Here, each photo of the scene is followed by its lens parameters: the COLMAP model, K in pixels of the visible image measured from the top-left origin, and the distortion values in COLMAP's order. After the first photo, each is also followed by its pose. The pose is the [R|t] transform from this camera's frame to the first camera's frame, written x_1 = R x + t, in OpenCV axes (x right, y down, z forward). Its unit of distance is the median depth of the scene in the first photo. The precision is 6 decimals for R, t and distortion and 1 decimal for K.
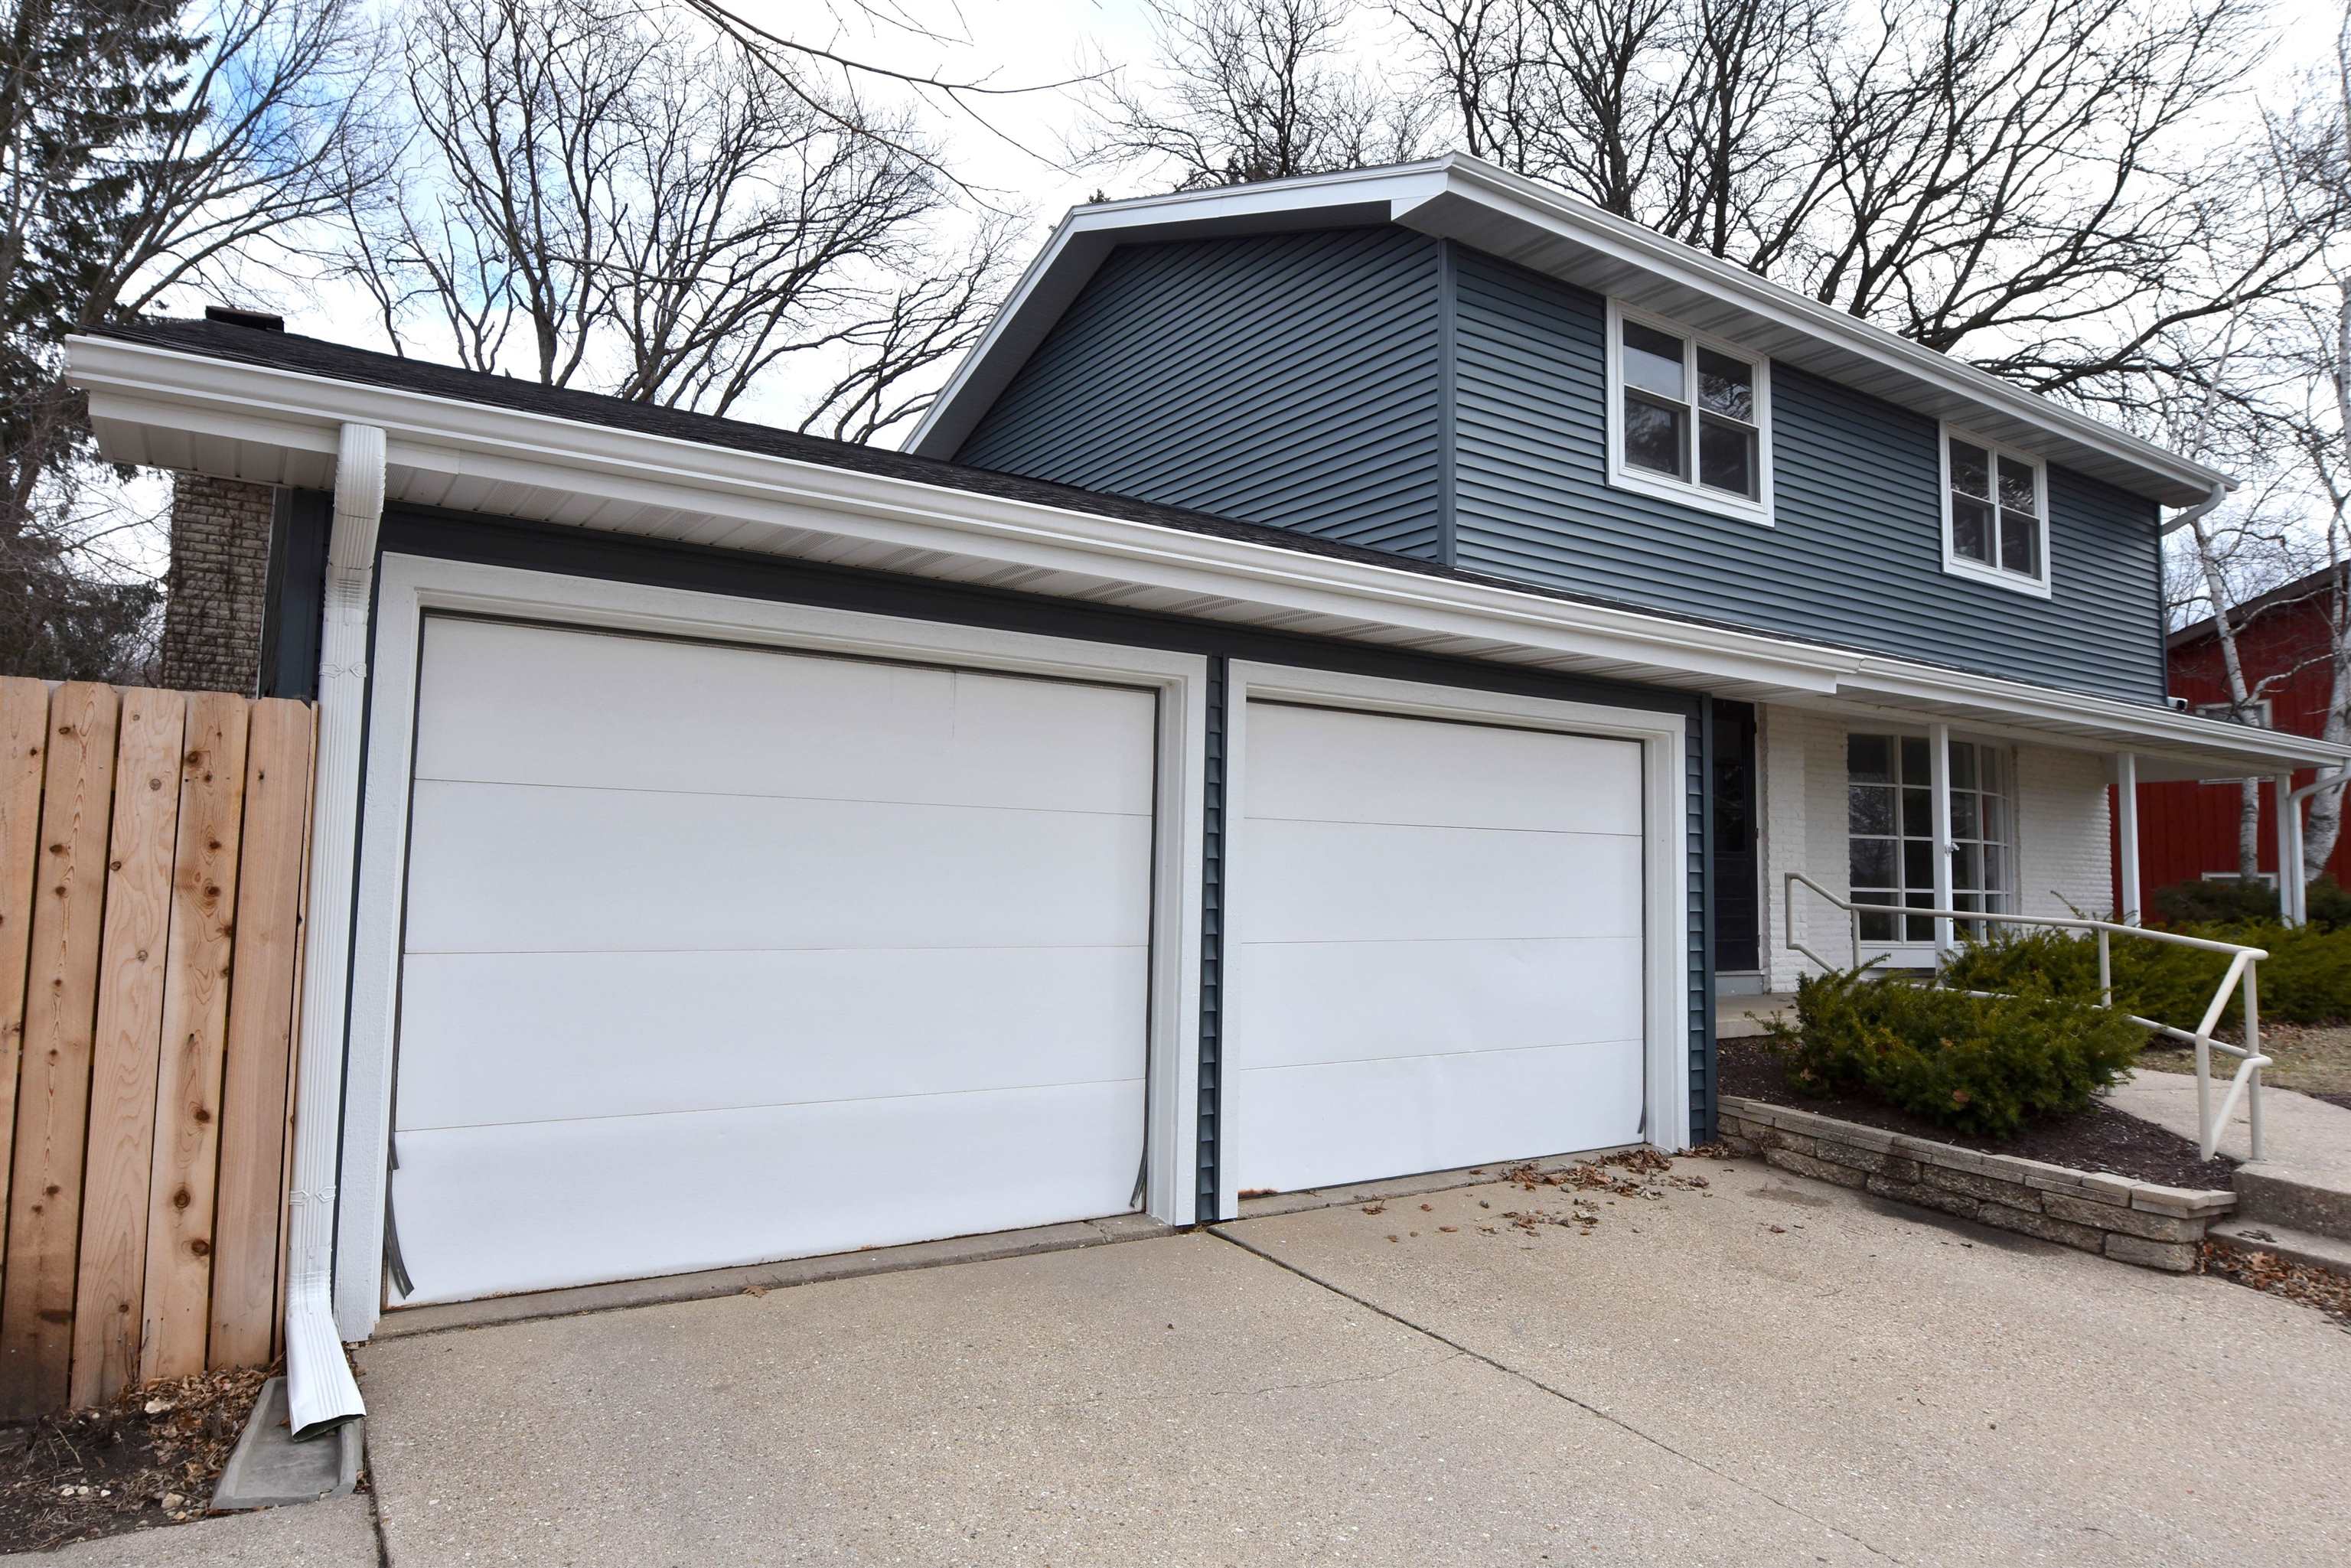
lens RADIAL K [[1413.9, 0, 1175.5], [0, 1413.9, 784.0], [0, 0, 1]] dist [0.000816, 0.000286]
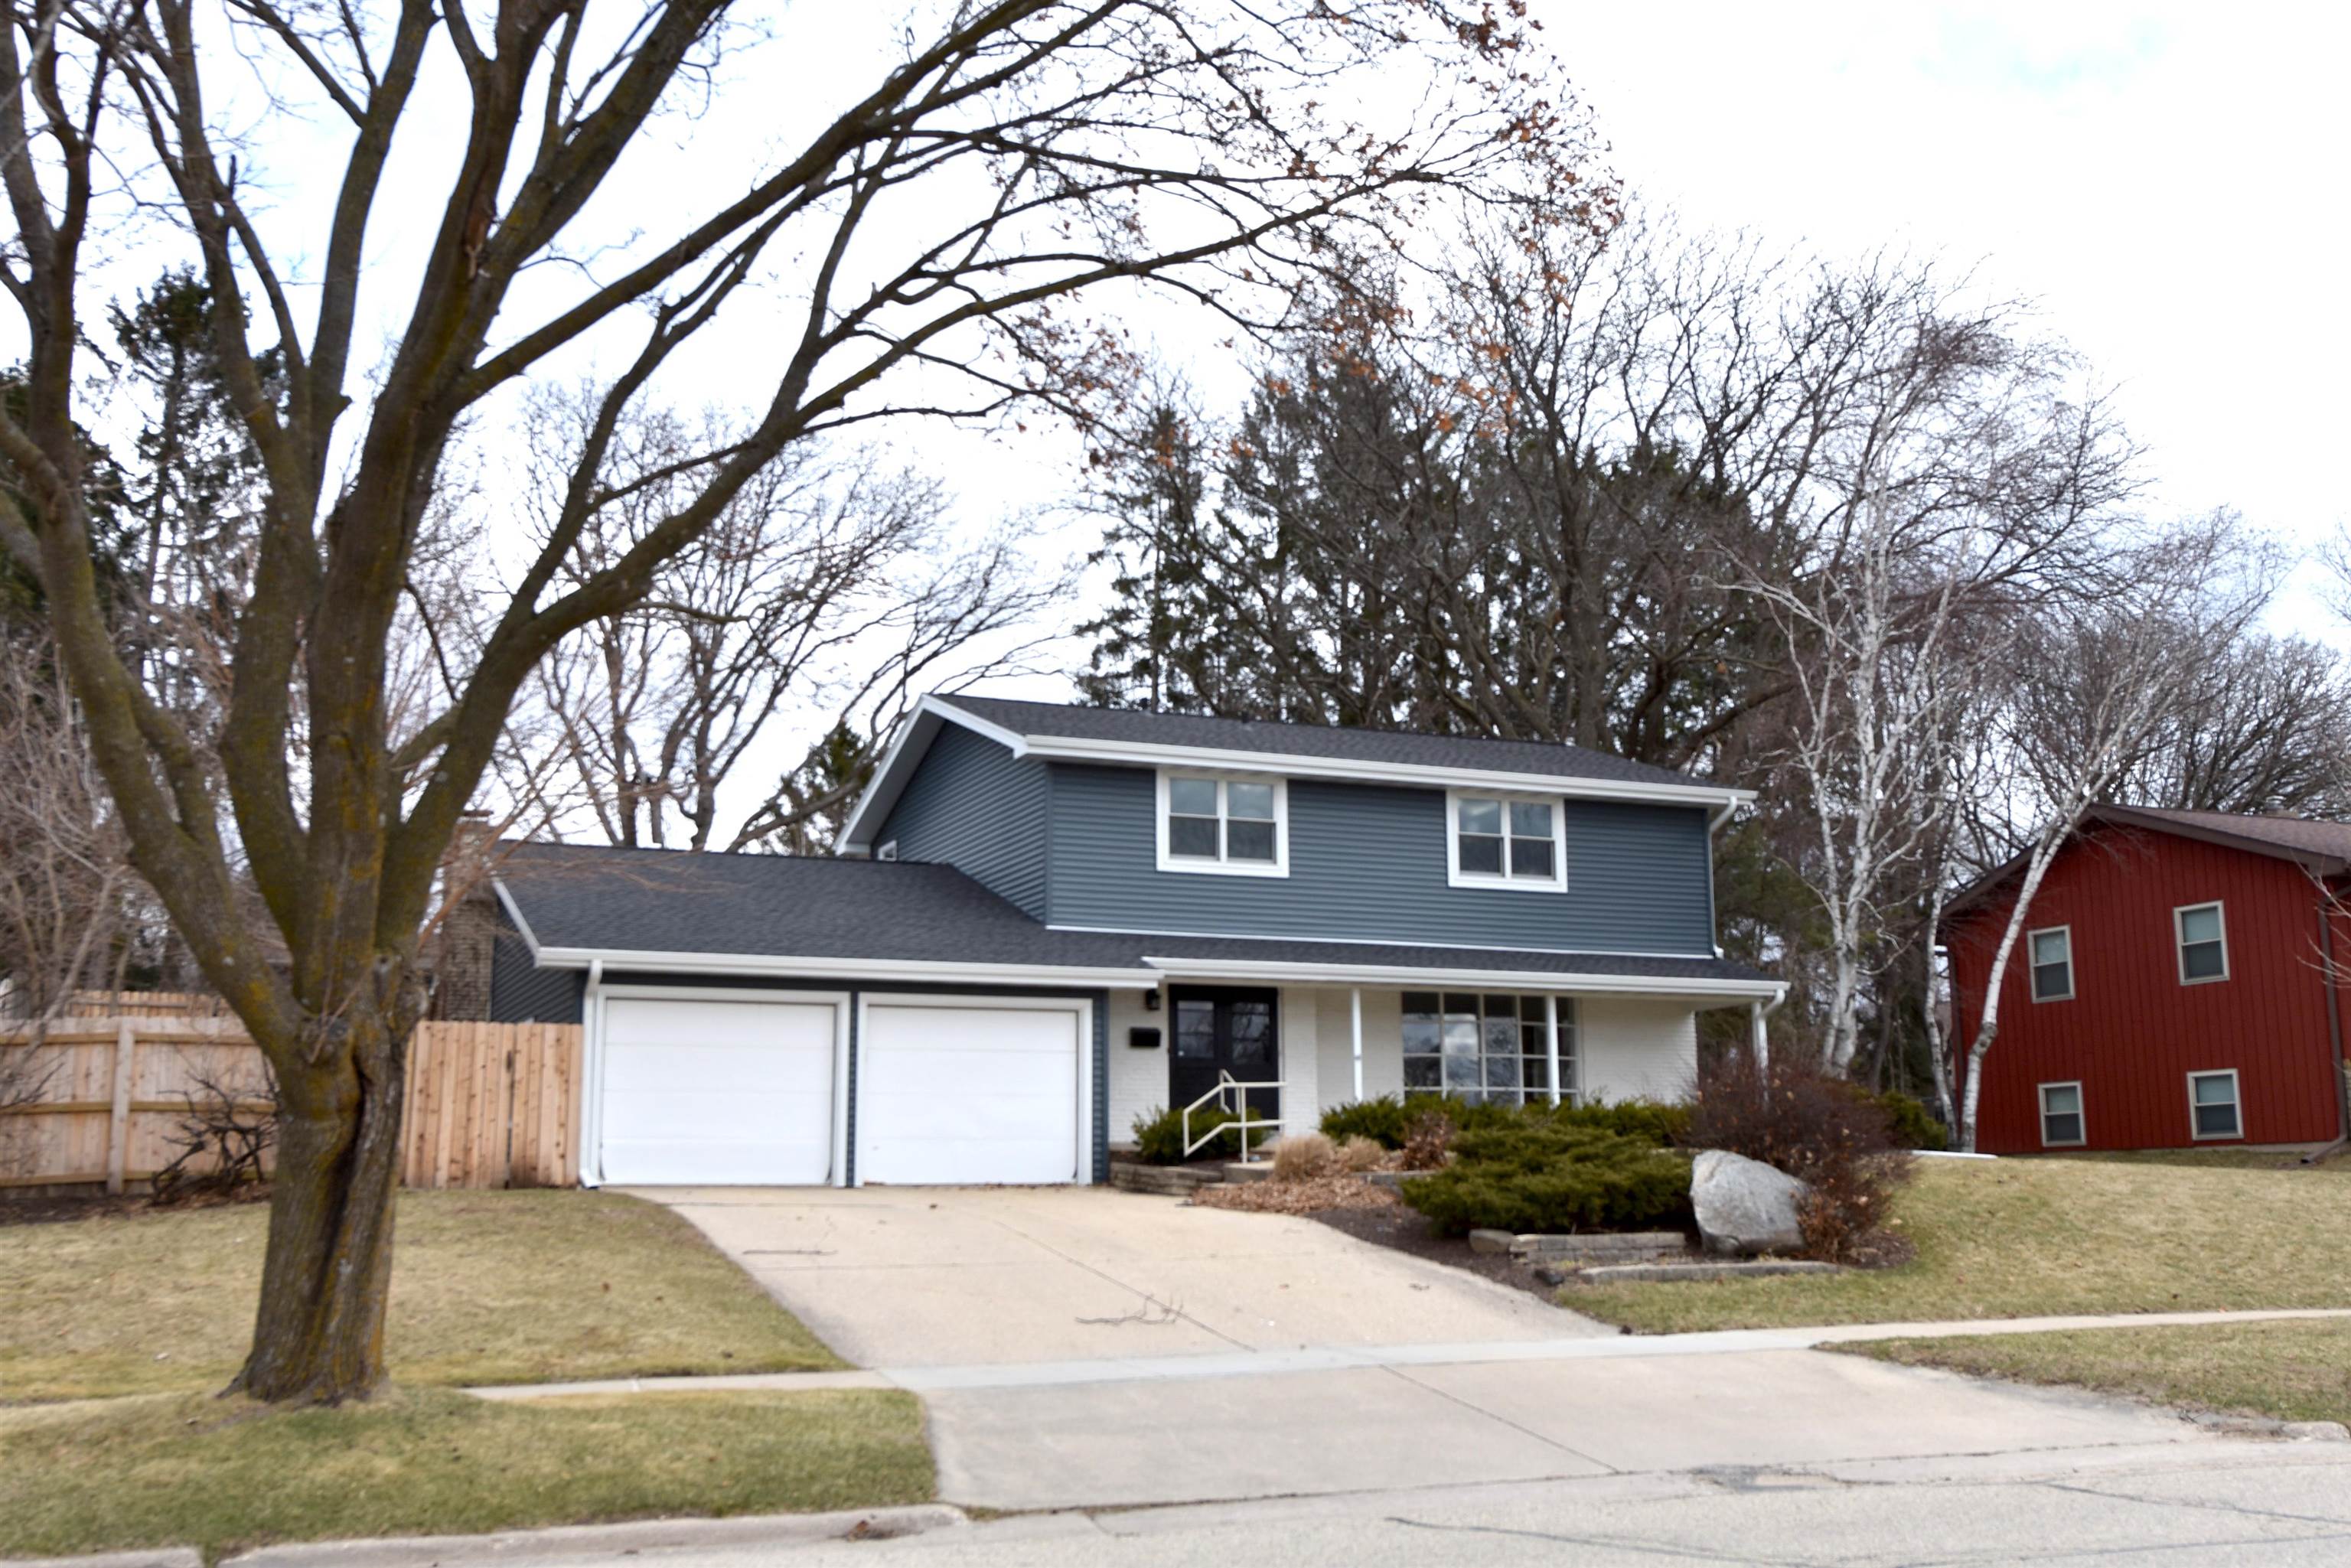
lens RADIAL K [[2345.4, 0, 1209.4], [0, 2345.4, 729.3], [0, 0, 1]] dist [0.007701, -0.009044]
pose [[0.985957, -0.057003, -0.156967, 1.540058], [0.035691, 0.990149, -0.135390, 0.053571], [0.163139, 0.127886, 0.978280, -3.675297]]
